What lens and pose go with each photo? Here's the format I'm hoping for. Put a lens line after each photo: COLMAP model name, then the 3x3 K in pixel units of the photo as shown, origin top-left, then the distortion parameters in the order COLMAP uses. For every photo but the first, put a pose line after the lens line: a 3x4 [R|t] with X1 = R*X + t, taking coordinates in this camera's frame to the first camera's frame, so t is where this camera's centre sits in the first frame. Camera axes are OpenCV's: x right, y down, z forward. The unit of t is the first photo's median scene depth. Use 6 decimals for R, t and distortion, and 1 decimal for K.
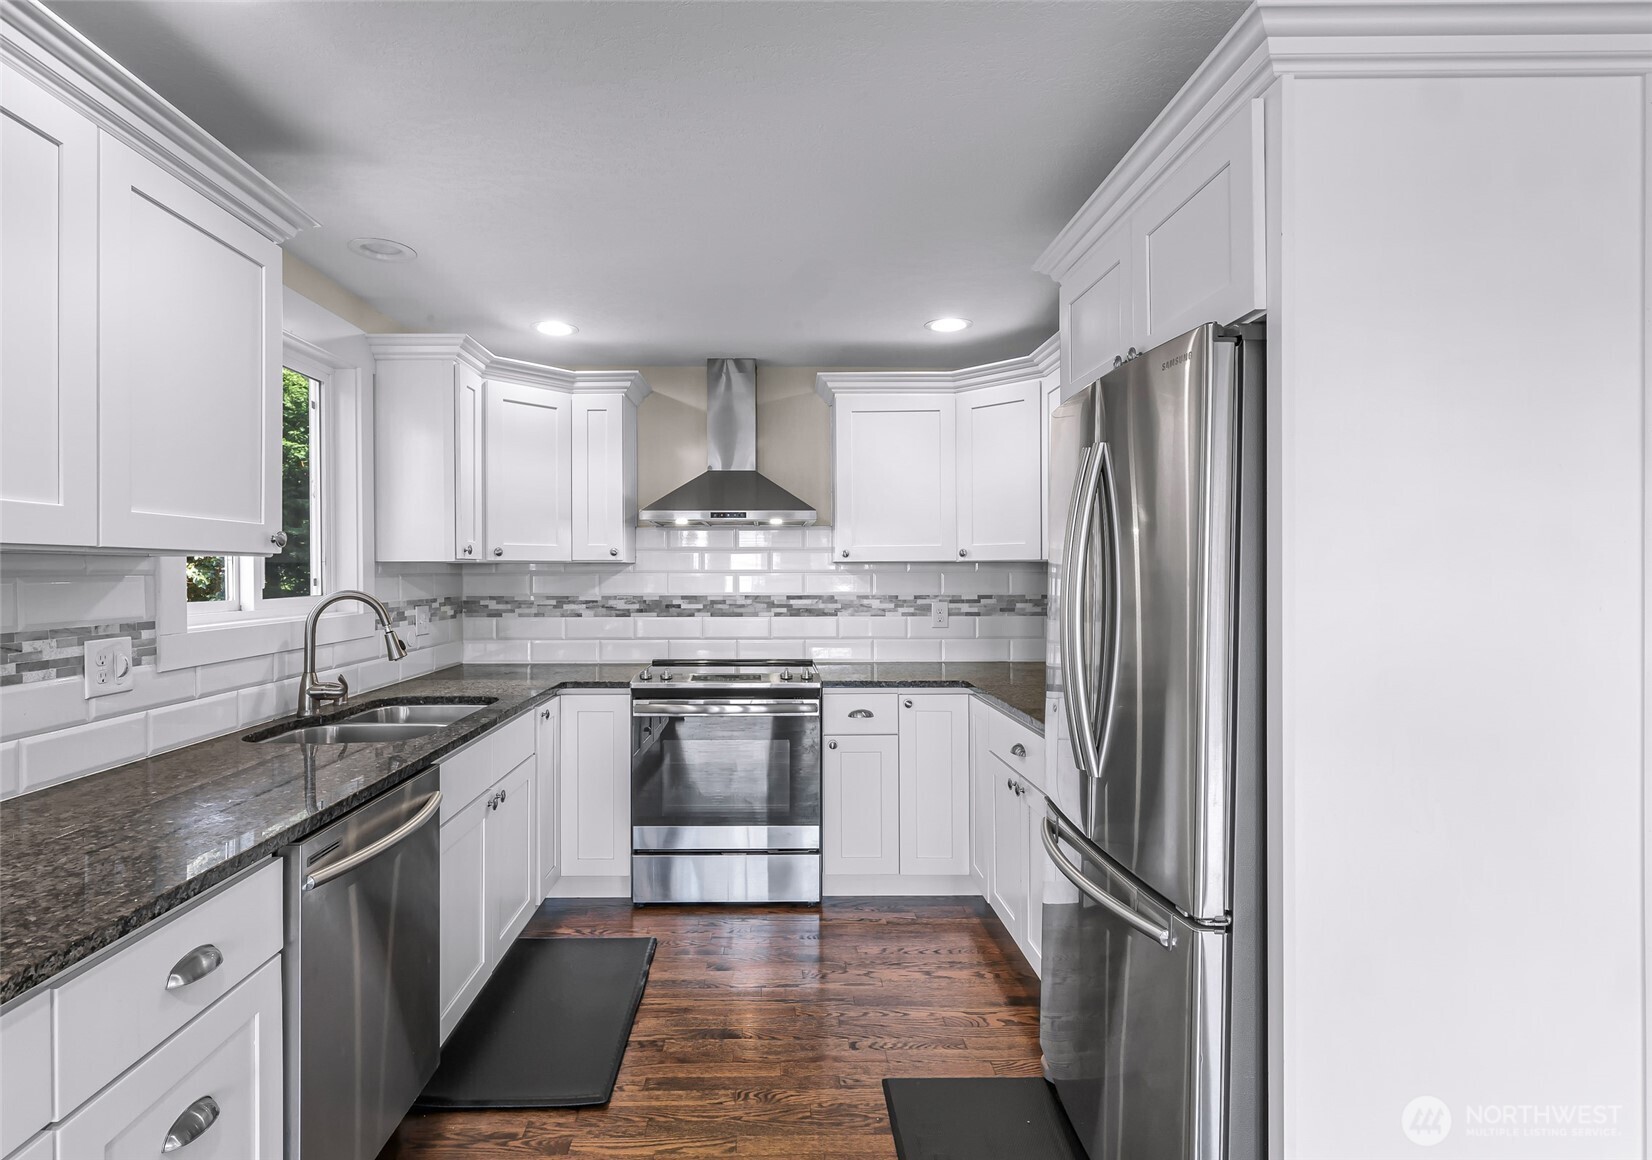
lens RADIAL K [[822.1, 0, 781.4], [0, 822.1, 573.8], [0, 0, 1]] dist [0.000126, 0.000271]
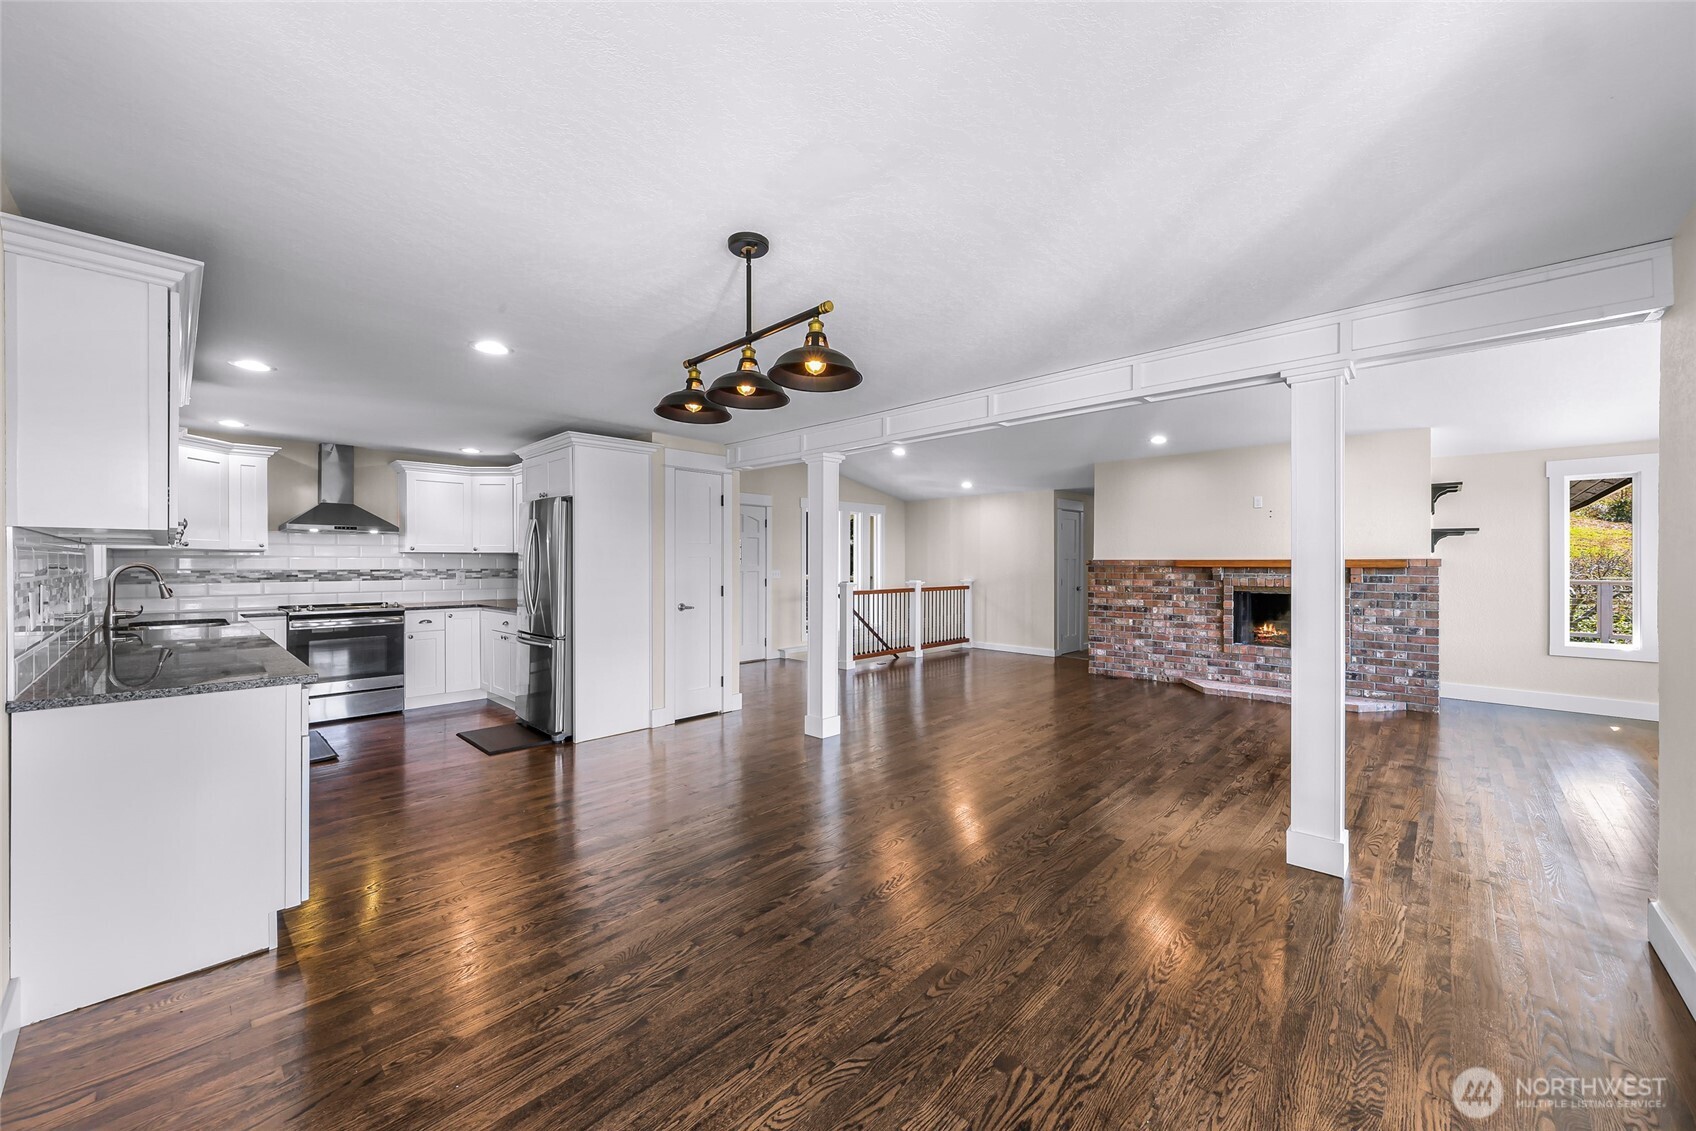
lens RADIAL K [[633.3, 0, 847.3], [0, 633.3, 566.3], [0, 0, 1]] dist [-0.000846, -0.000183]
pose [[0.694350, -0.001739, 0.719635, -0.366541], [0.001828, 0.999998, 0.000653, 0.025938], [-0.719635, 0.000862, 0.694352, -1.066962]]
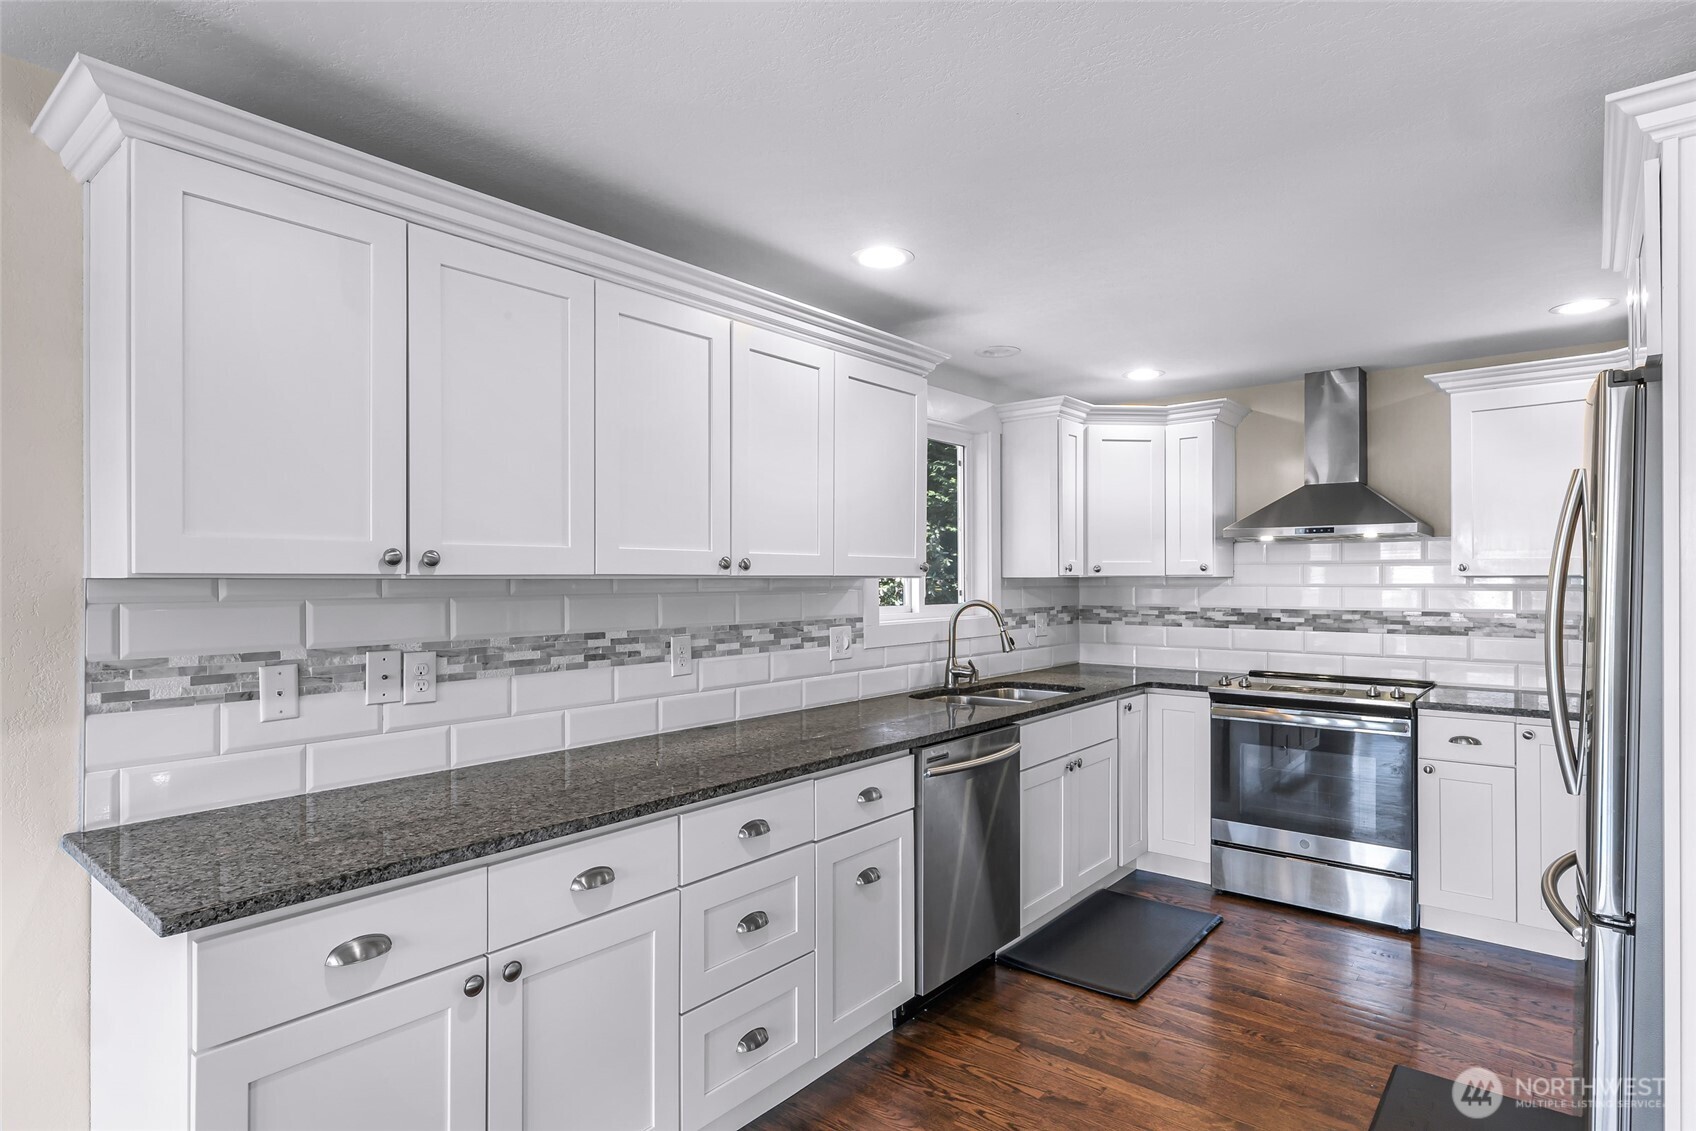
lens RADIAL K [[901.3, 0, 837.7], [0, 901.3, 575.3], [0, 0, 1]] dist [0.000664, -0.000265]
pose [[0.761791, -0.002044, -0.647820, 0.234385], [-0.001437, 0.999987, -0.004846, -0.011287], [0.647822, 0.004622, 0.761778, -0.258465]]
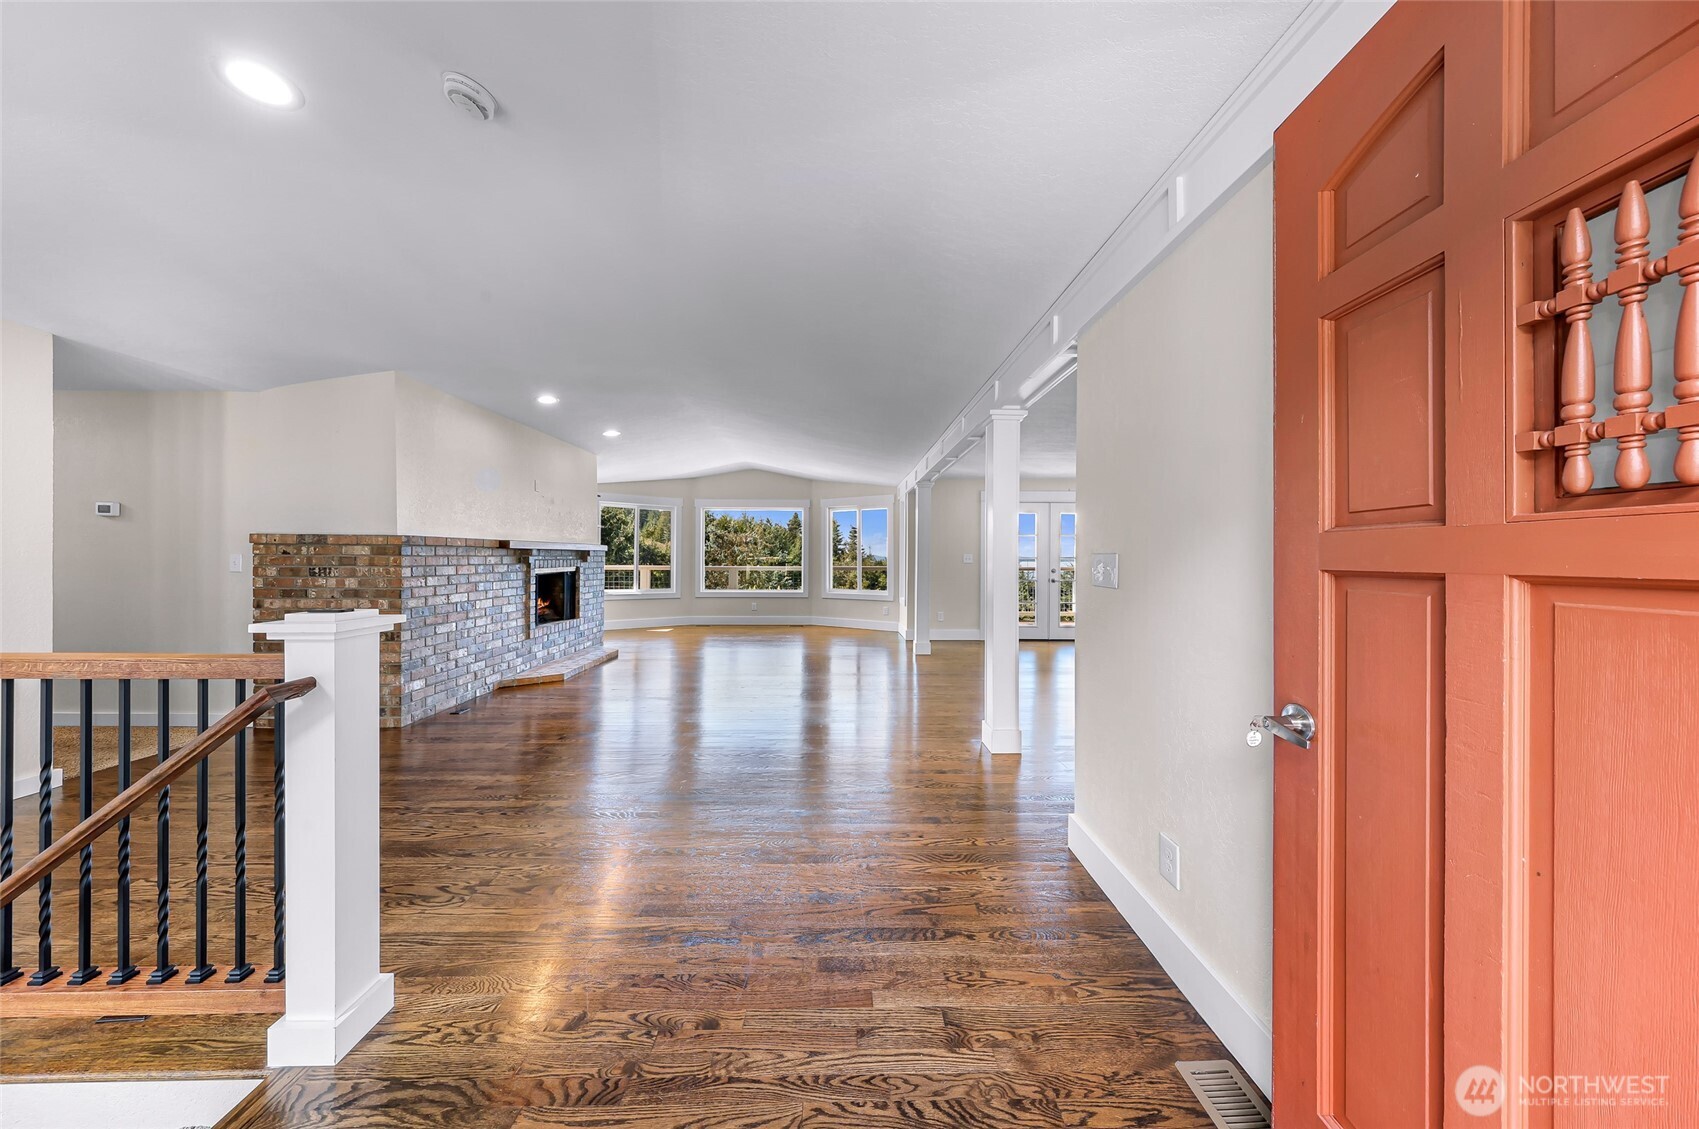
lens RADIAL K [[502.5, 0, 844.9], [0, 502.5, 558.4], [0, 0, 1]] dist [0.005173, 0.000091]
pose [[-0.999989, 0.000619, 0.004612, 1.100059], [0.000658, 0.999963, 0.008592, 0.049377], [-0.004606, 0.008595, -0.999952, 1.210187]]
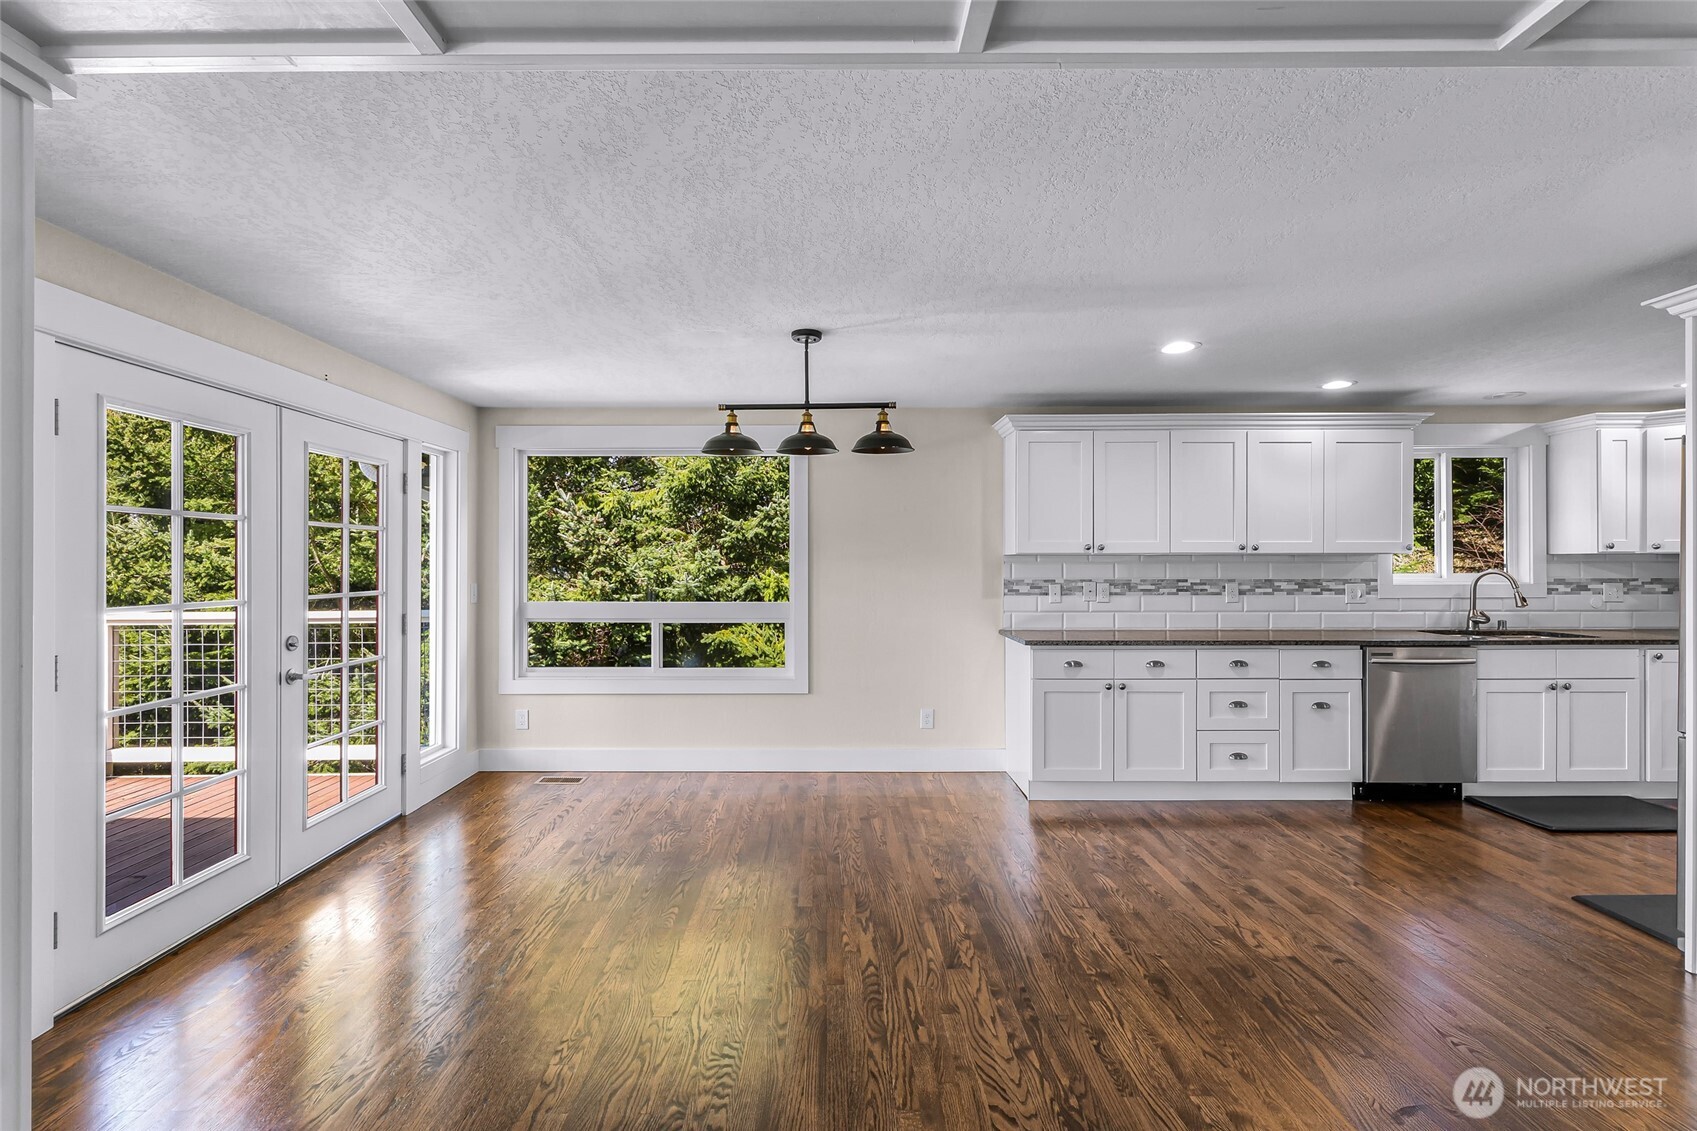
lens RADIAL K [[727.0, 0, 834.5], [0, 727.0, 563.2], [0, 0, 1]] dist [-0.003778, -0.000378]
pose [[-0.014806, 0.000097, -0.999890, 1.035600], [-0.001451, 0.999999, 0.000118, 0.005677], [0.999889, 0.001452, -0.014806, -0.464788]]
